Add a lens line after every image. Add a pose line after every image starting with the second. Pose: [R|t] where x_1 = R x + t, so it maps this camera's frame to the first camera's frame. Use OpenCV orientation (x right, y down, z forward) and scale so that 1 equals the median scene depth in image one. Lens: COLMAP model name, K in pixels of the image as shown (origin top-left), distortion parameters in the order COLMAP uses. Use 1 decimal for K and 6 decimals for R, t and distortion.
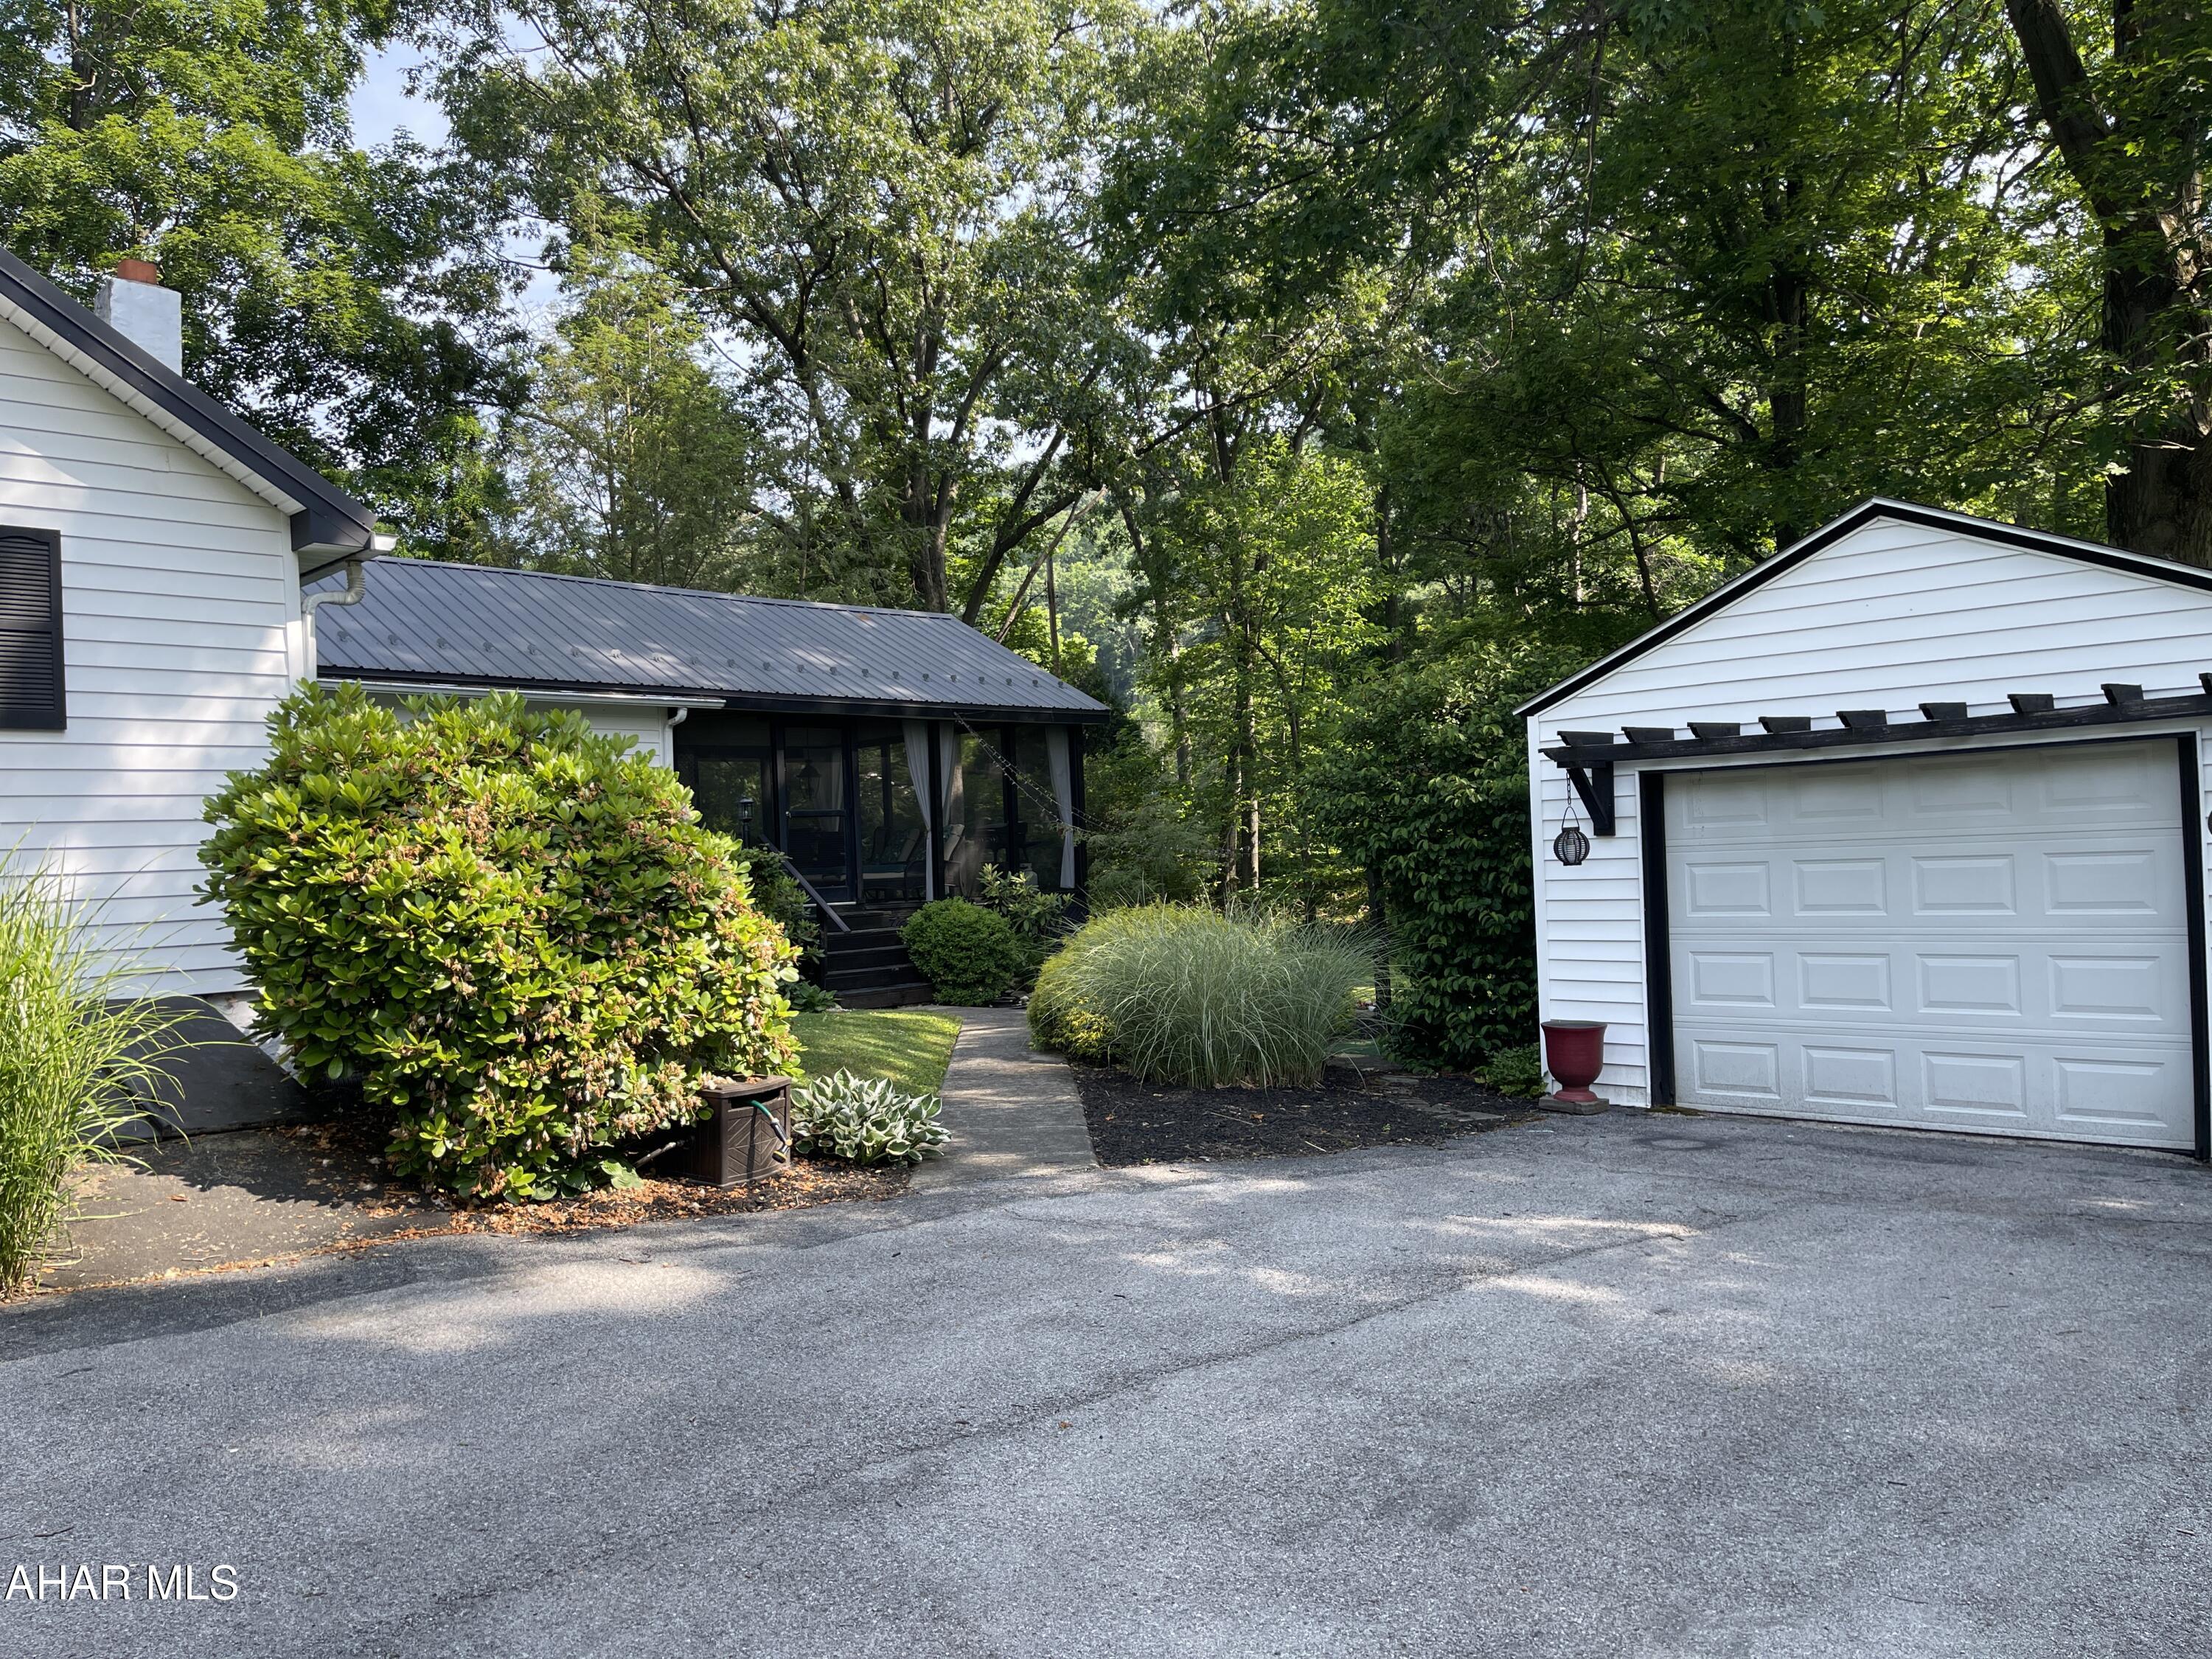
lens RADIAL K [[1696.3, 0, 1109.0], [0, 1696.3, 839.6], [0, 0, 1]] dist [0.080140, -0.095203]
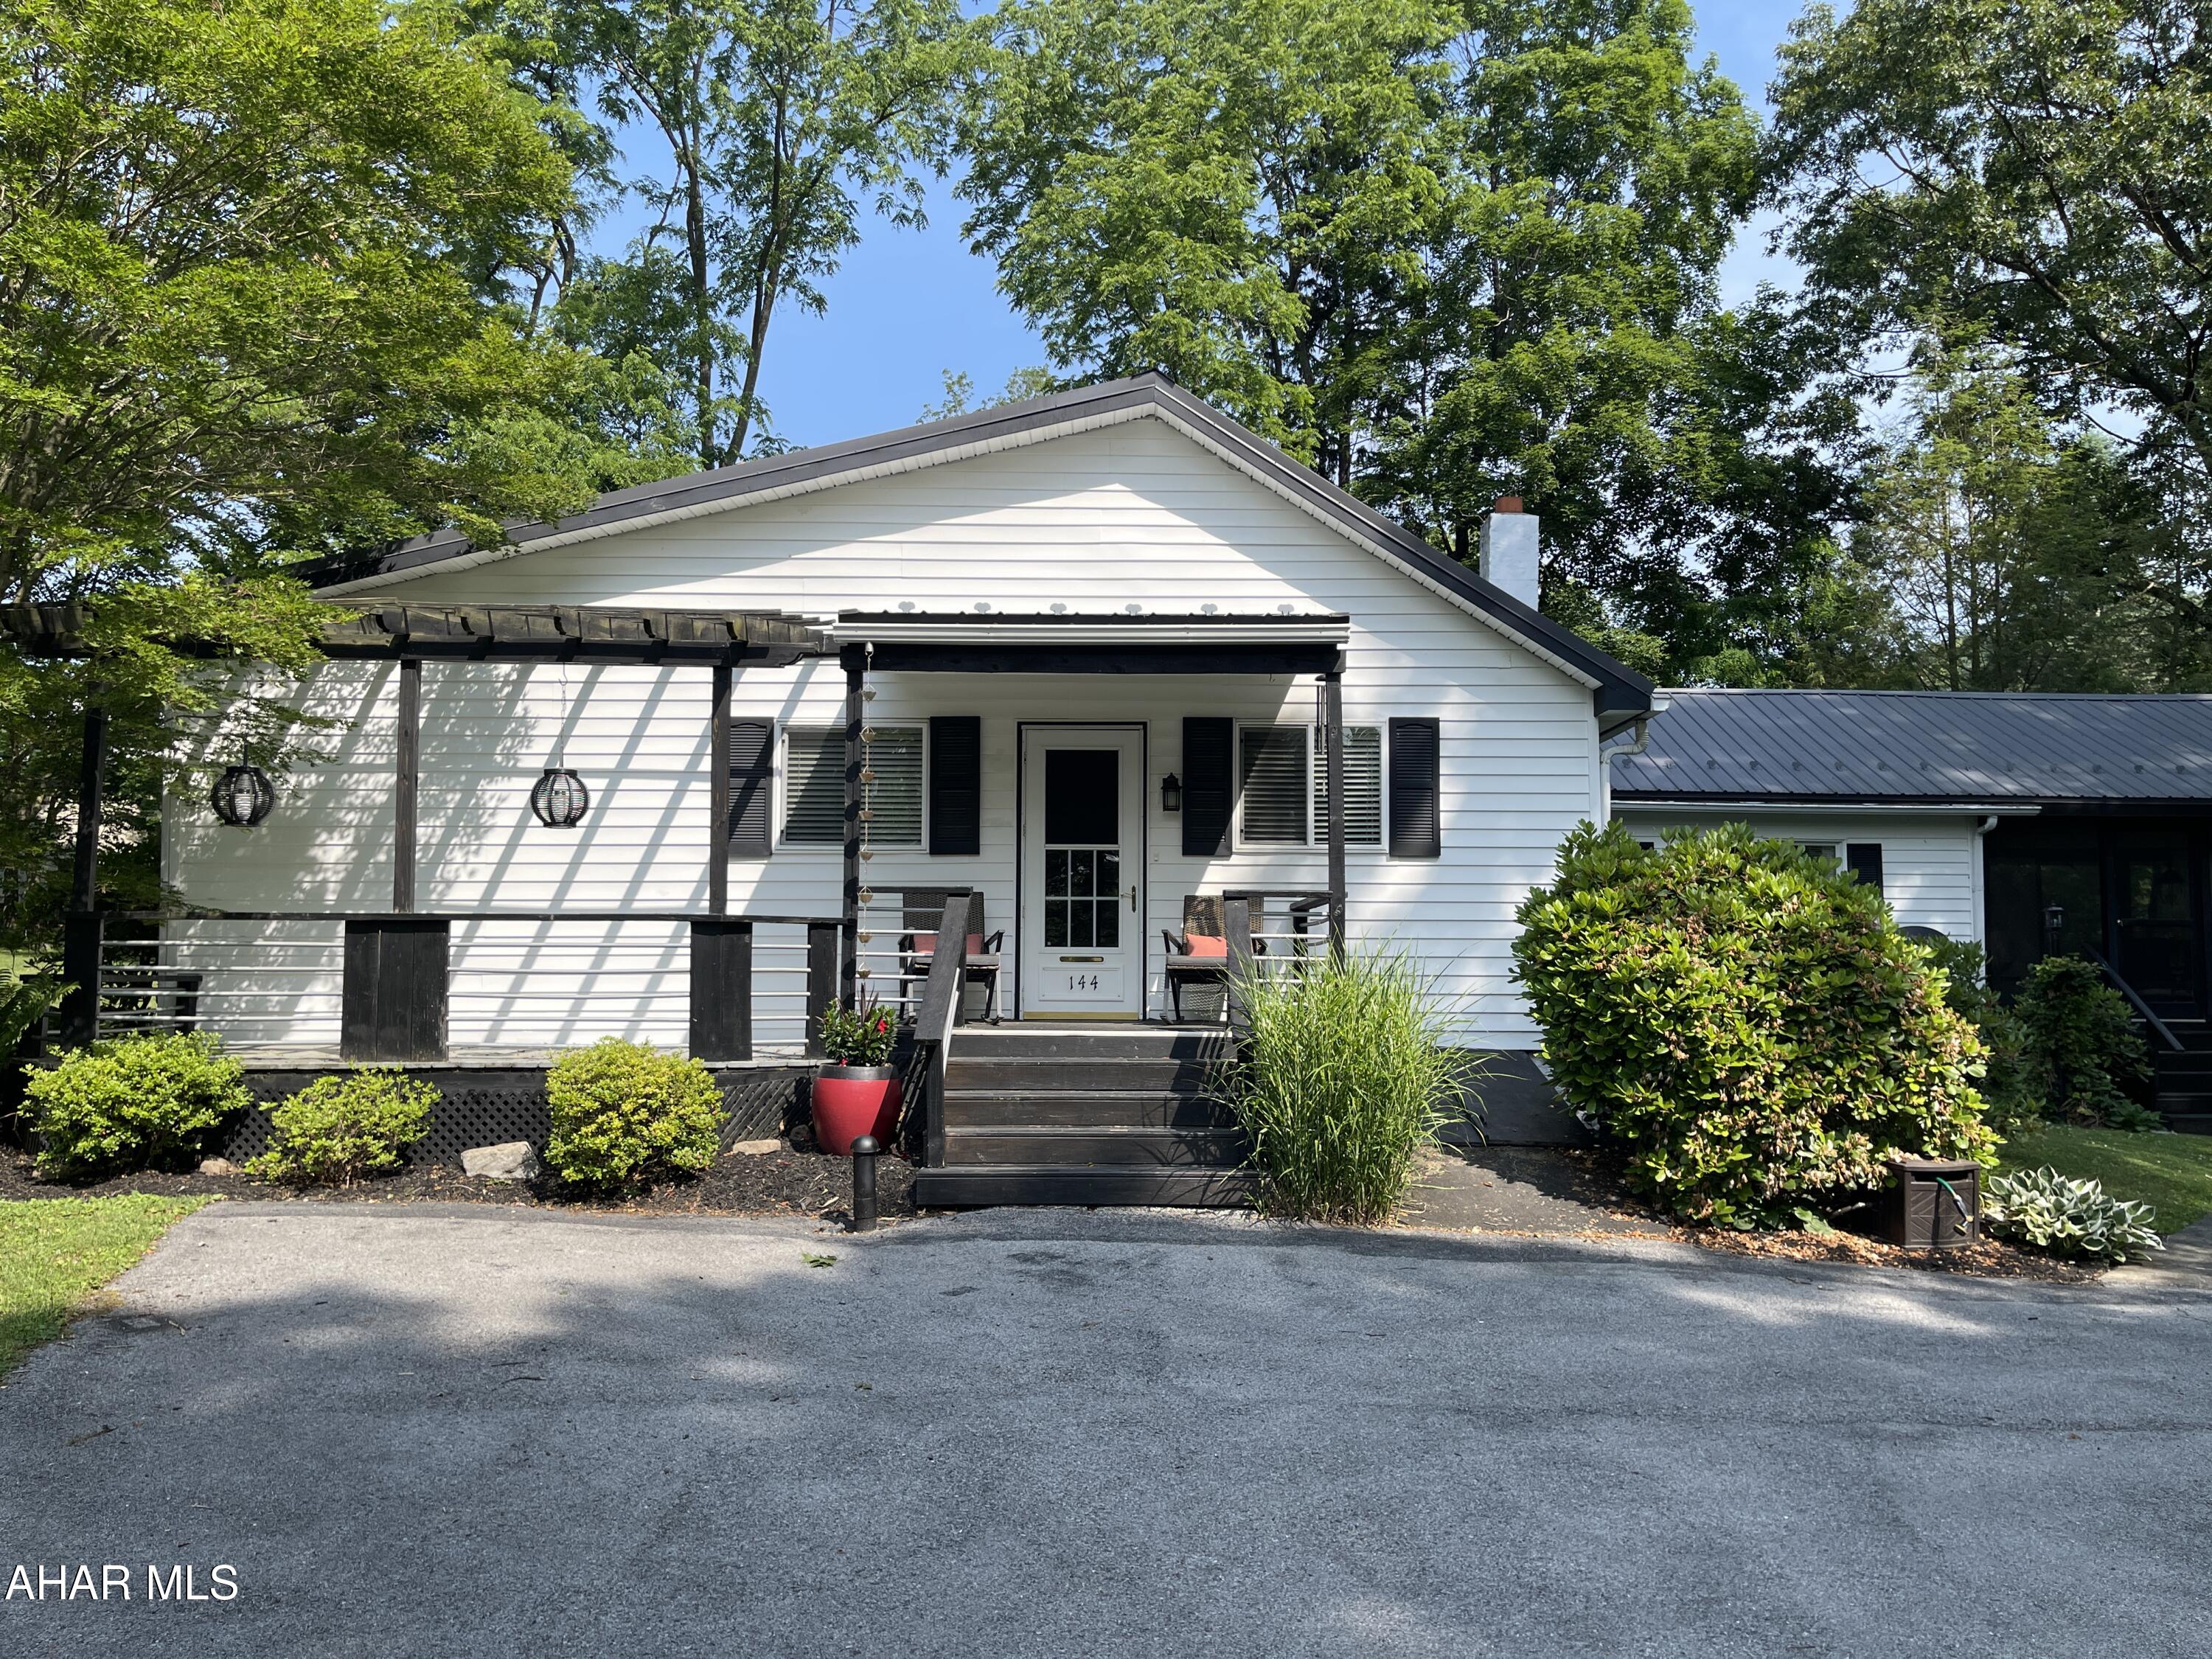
lens RADIAL K [[1696.3, 0, 1109.0], [0, 1696.3, 839.6], [0, 0, 1]] dist [0.080140, -0.095203]
pose [[0.717506, -0.013897, -0.696414, 0.029979], [-0.025120, 0.998634, -0.045809, -0.000933], [0.696099, 0.050362, 0.716177, -0.033666]]
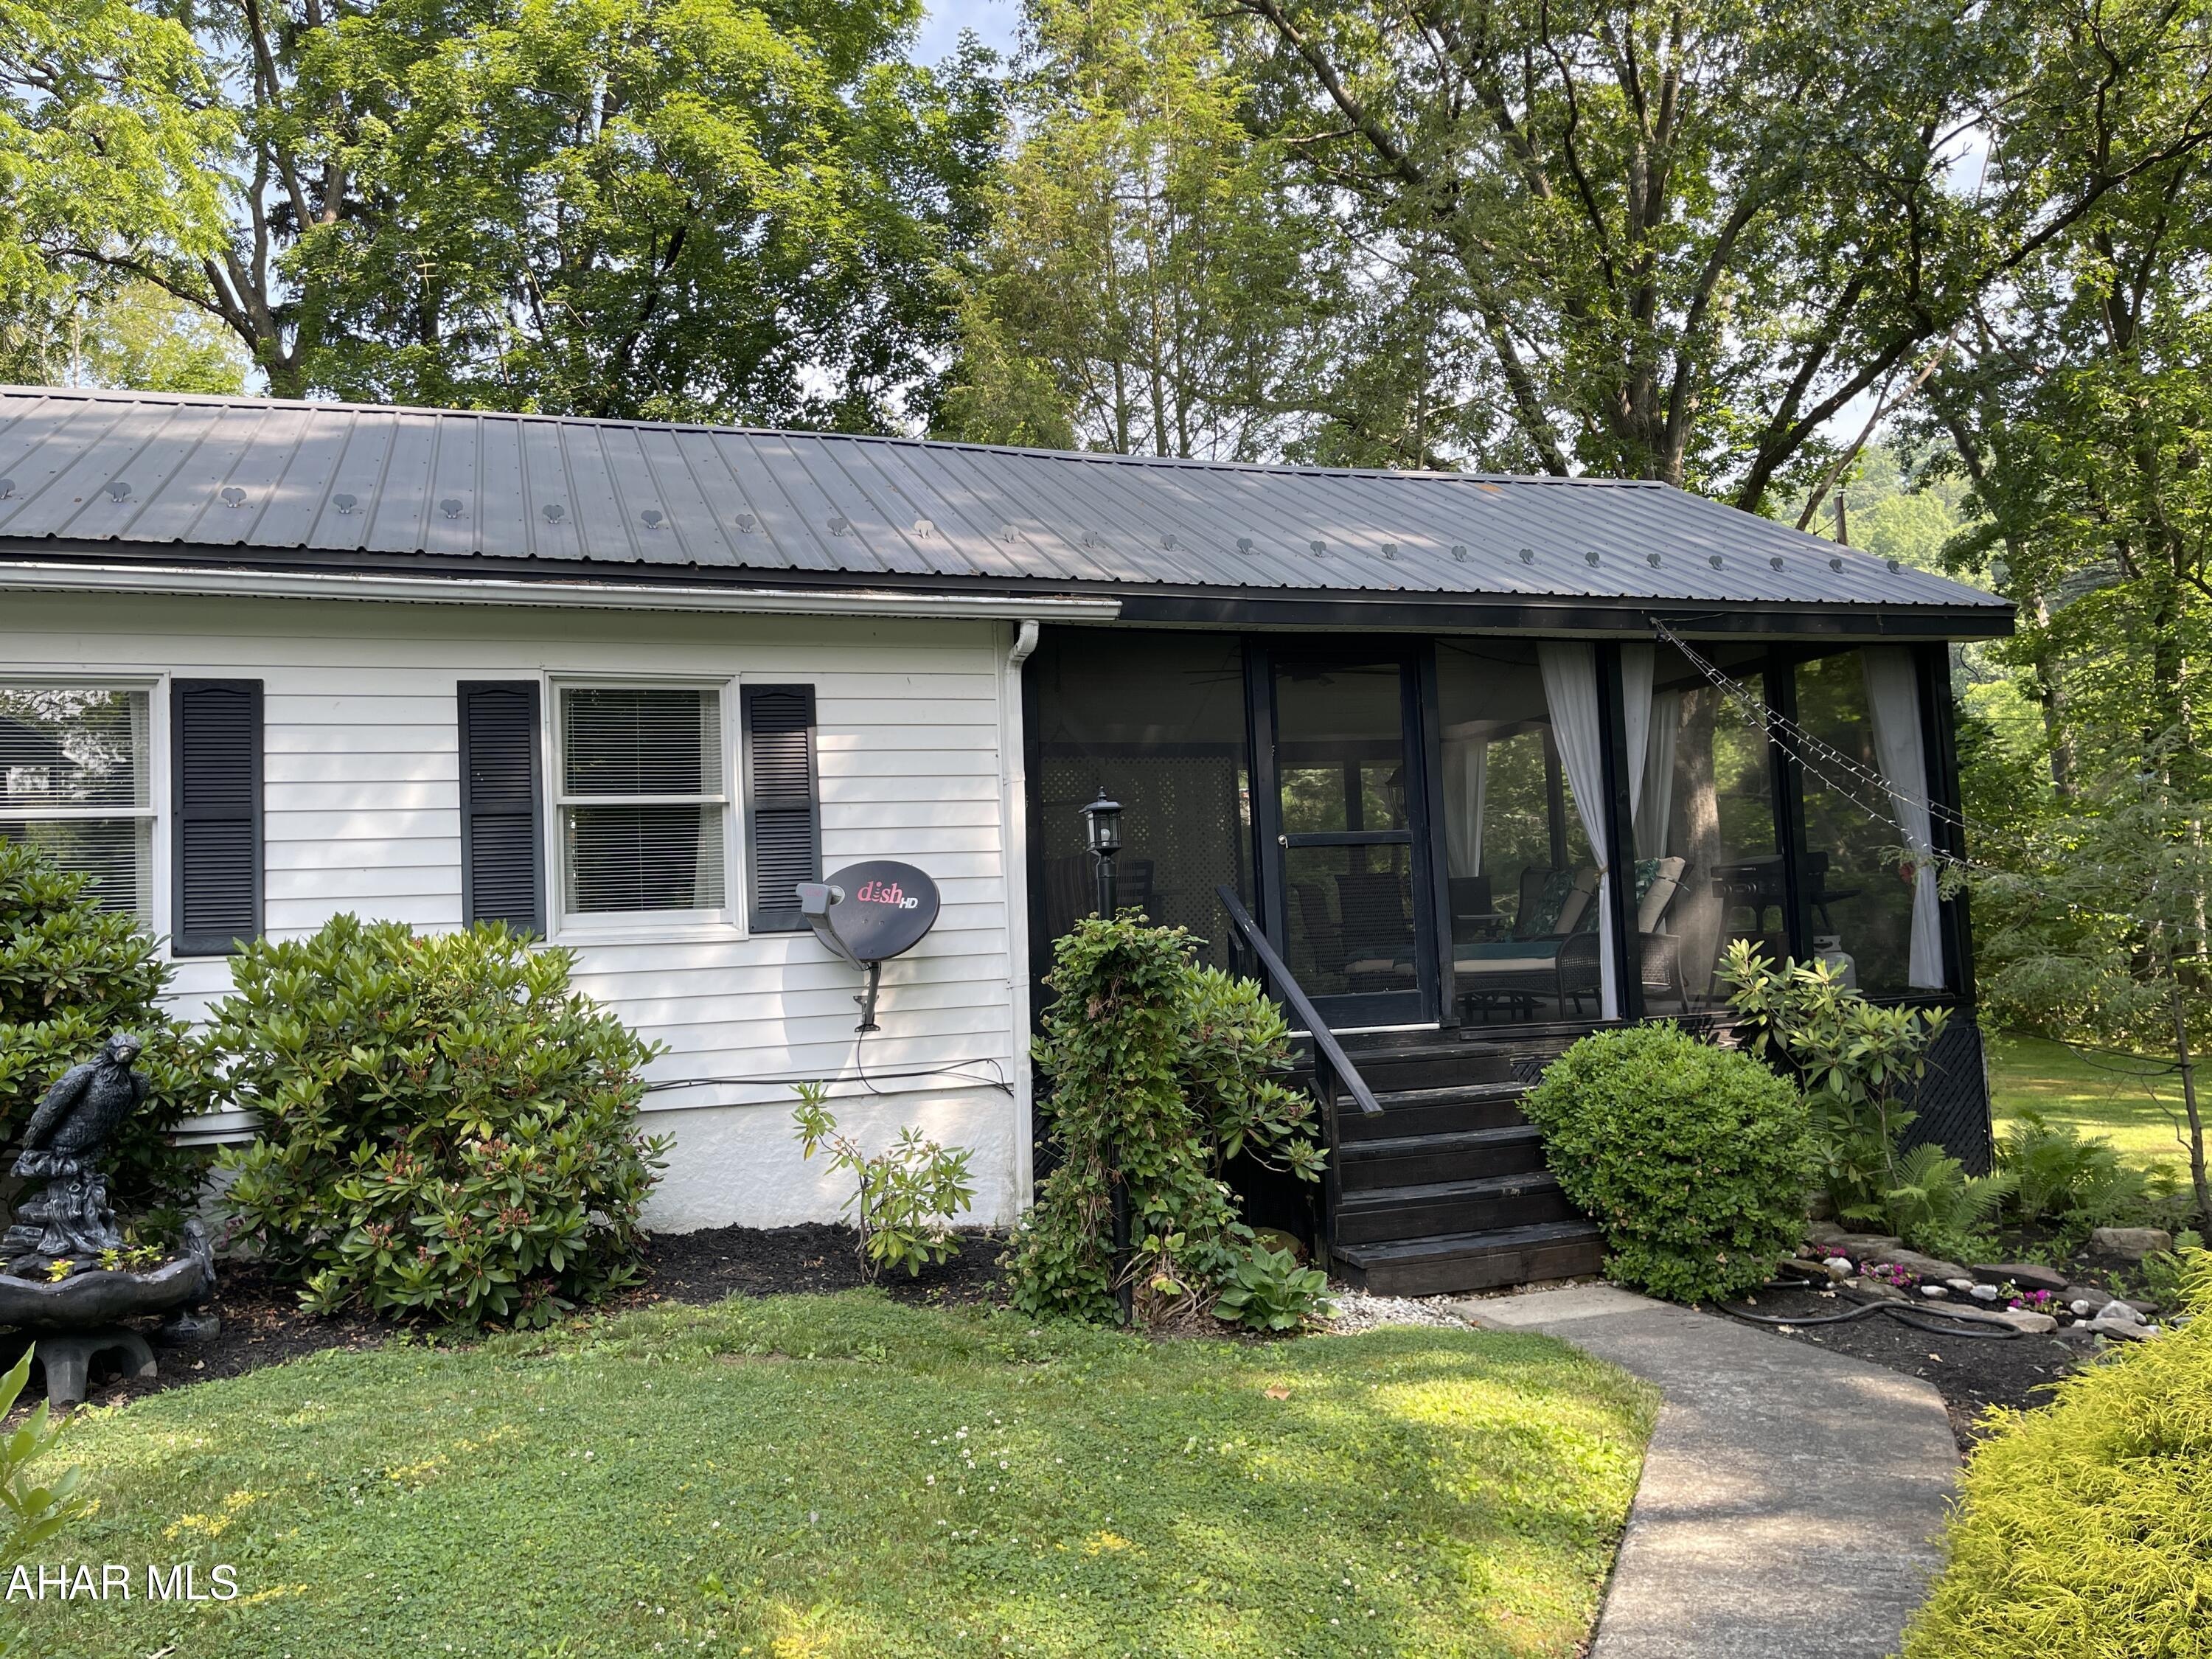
lens RADIAL K [[1687.1, 0, 1082.2], [0, 1687.1, 819.6], [0, 0, 1]] dist [0.095674, -0.111790]
pose [[0.899505, -0.032300, -0.435715, -0.011745], [0.014438, 0.998916, -0.044244, -0.000271], [0.436672, 0.033507, 0.898997, 0.207931]]
